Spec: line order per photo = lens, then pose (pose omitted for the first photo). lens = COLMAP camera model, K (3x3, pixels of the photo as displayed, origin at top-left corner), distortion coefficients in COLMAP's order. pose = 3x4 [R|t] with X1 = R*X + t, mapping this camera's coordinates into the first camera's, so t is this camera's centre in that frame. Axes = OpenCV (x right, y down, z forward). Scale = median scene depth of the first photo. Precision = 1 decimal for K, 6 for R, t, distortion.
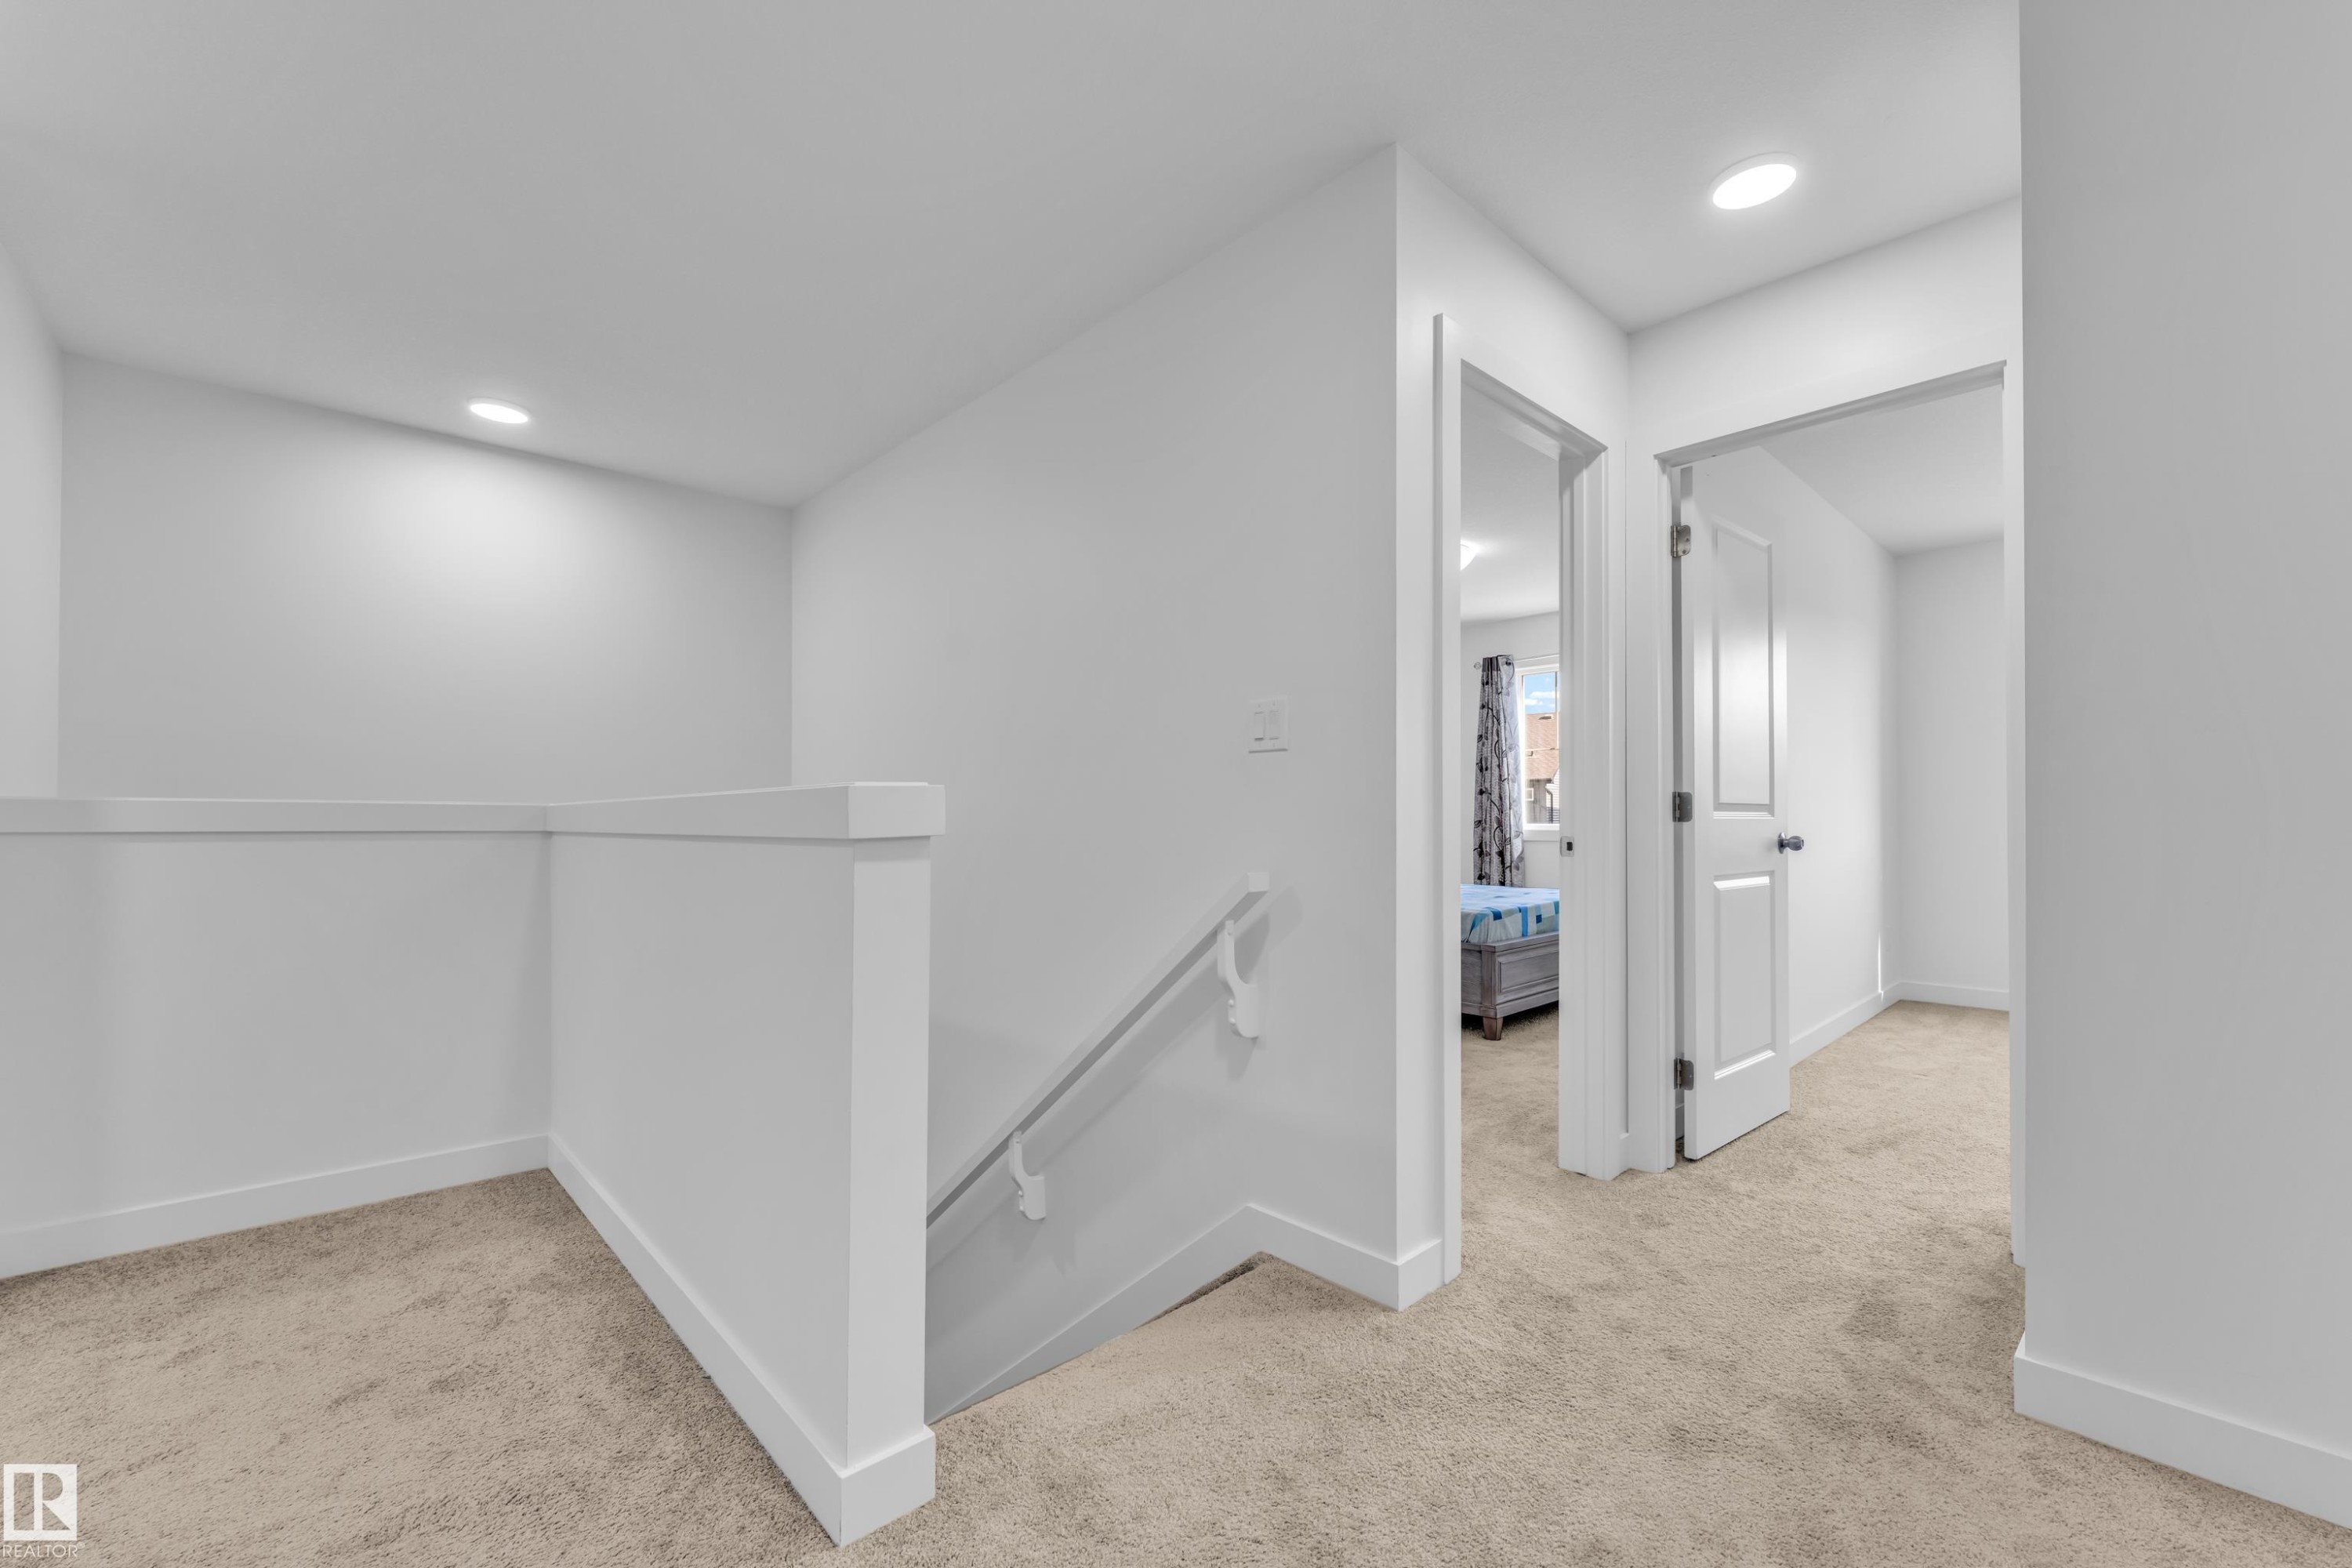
lens RADIAL K [[957.0, 0, 1181.7], [0, 957.0, 800.7], [0, 0, 1]] dist [0.003410, 0.000357]
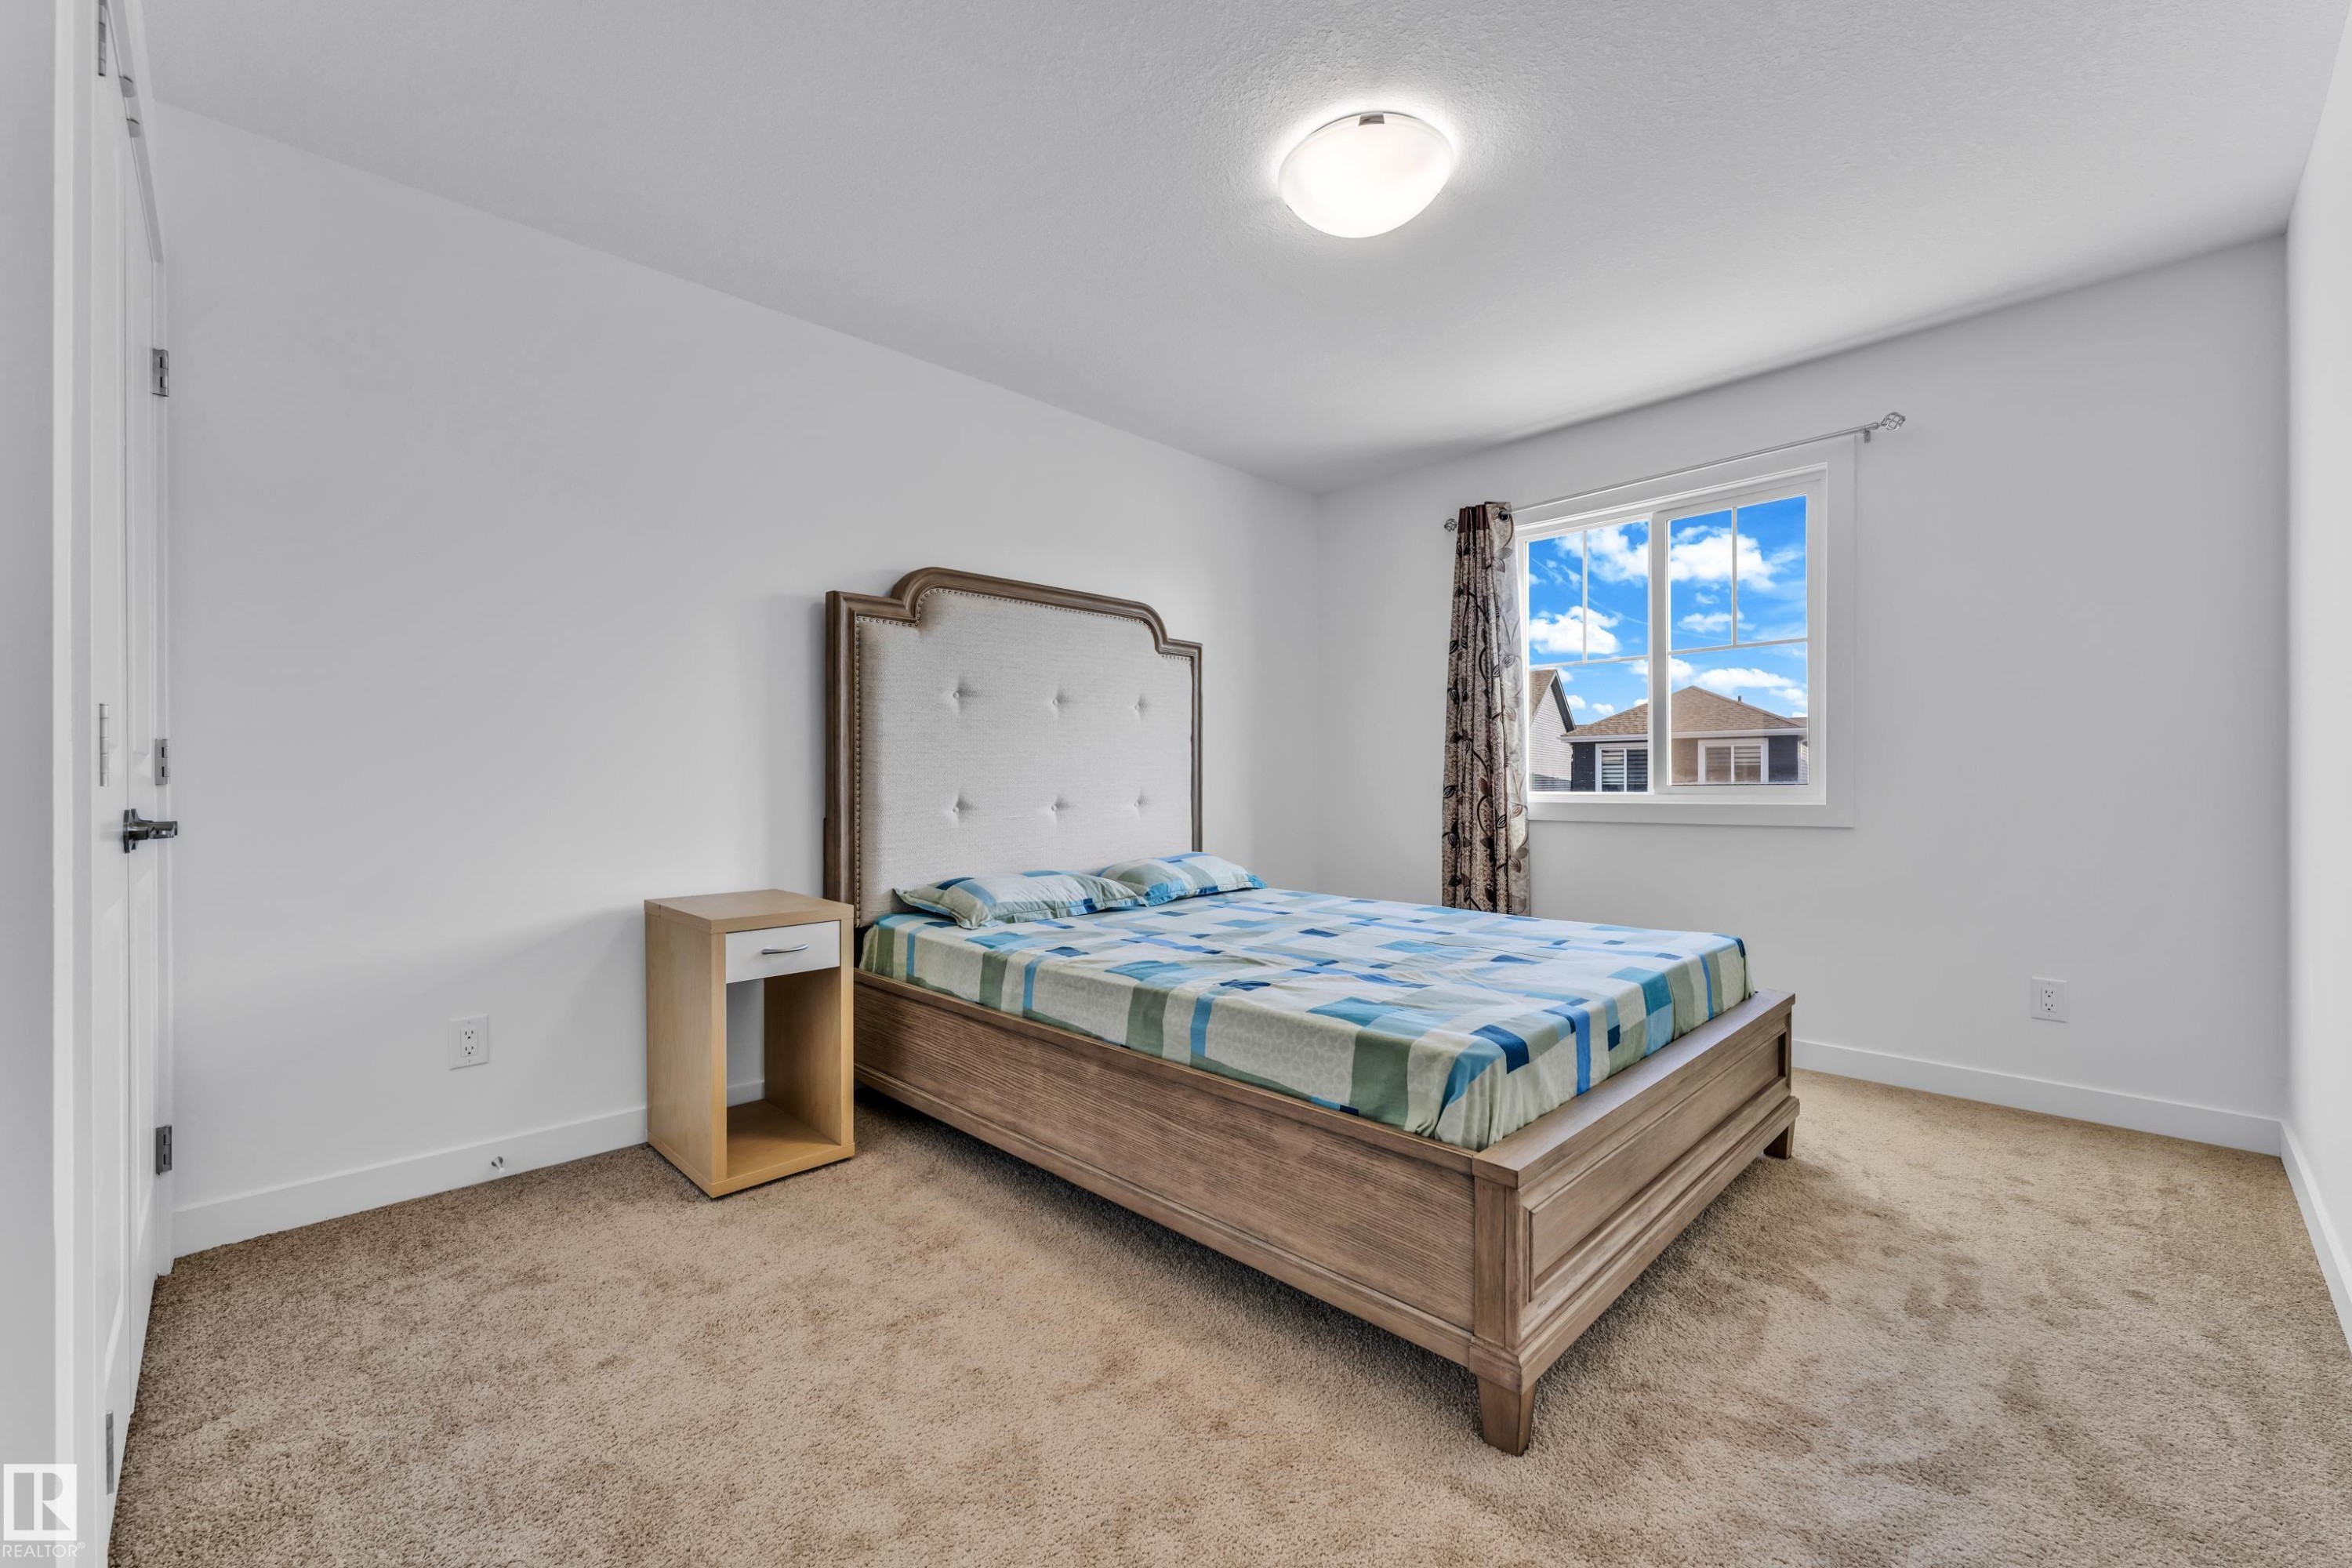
lens RADIAL K [[957.0, 0, 1171.0], [0, 957.0, 779.8], [0, 0, 1]] dist [0.003410, 0.000357]
pose [[0.999735, -0.000937, 0.023008, 0.125858], [0.000653, 0.999924, 0.012337, 0.009544], [-0.023017, -0.012319, 0.999659, 0.420794]]
